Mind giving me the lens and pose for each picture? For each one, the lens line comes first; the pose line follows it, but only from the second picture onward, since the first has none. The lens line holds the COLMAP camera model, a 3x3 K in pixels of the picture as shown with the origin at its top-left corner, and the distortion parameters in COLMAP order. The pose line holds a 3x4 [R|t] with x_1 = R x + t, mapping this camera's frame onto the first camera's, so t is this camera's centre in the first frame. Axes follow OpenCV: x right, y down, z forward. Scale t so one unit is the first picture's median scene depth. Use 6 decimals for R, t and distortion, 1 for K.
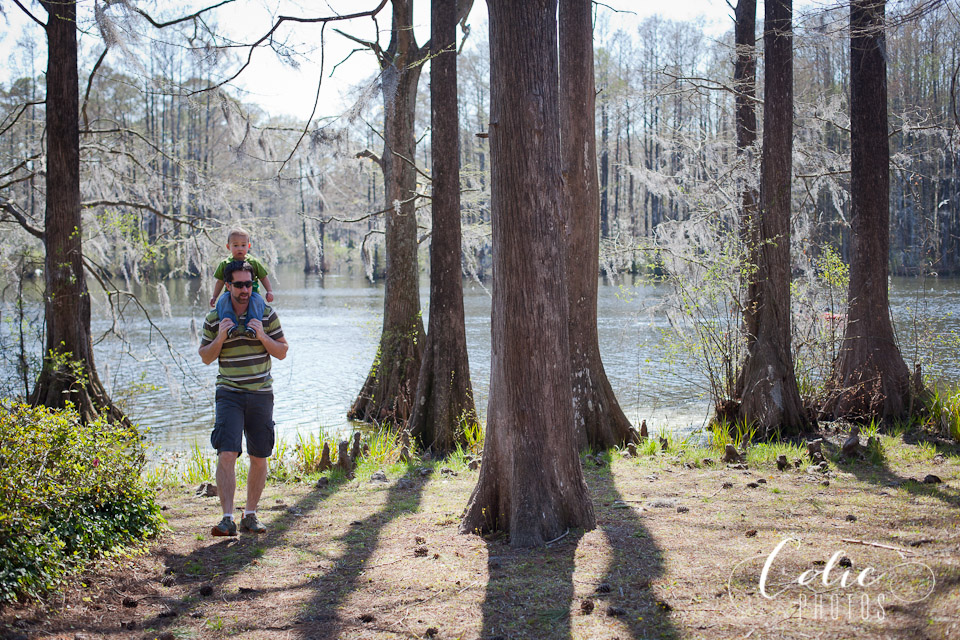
lens RADIAL K [[1427.0, 0, 479.8], [0, 1427.0, 317.9], [0, 0, 1]] dist [-0.081343, 0.000000]
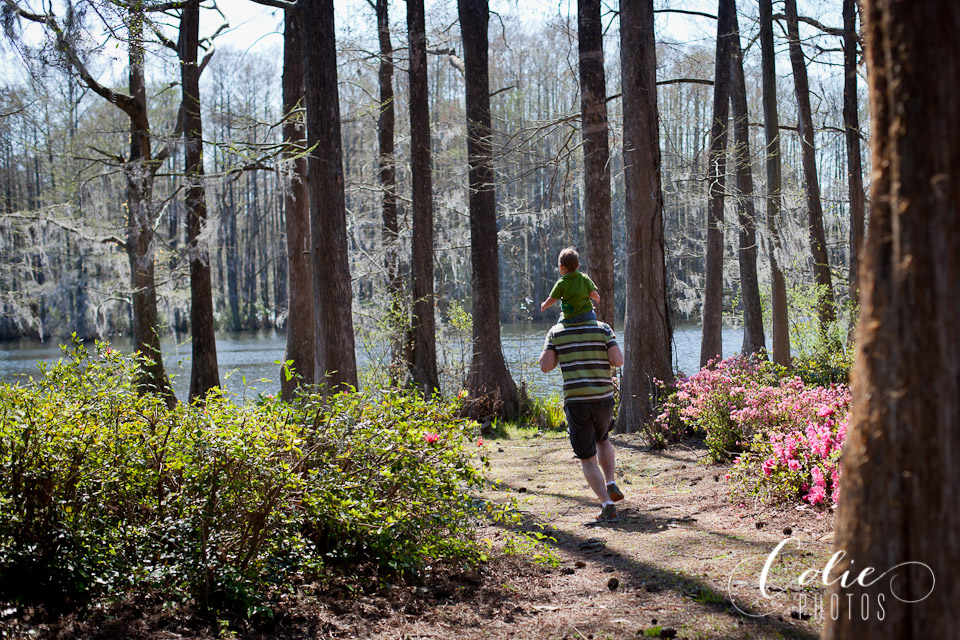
lens RADIAL K [[1553.5, 0, 480.0], [0, 1553.5, 320.3], [0, 0, 1]] dist [0.021206, 0.000000]
pose [[0.960585, -0.030163, 0.276346, -0.166456], [0.040003, 0.998748, -0.030039, 0.016622], [-0.275094, 0.039910, 0.960589, -0.505637]]
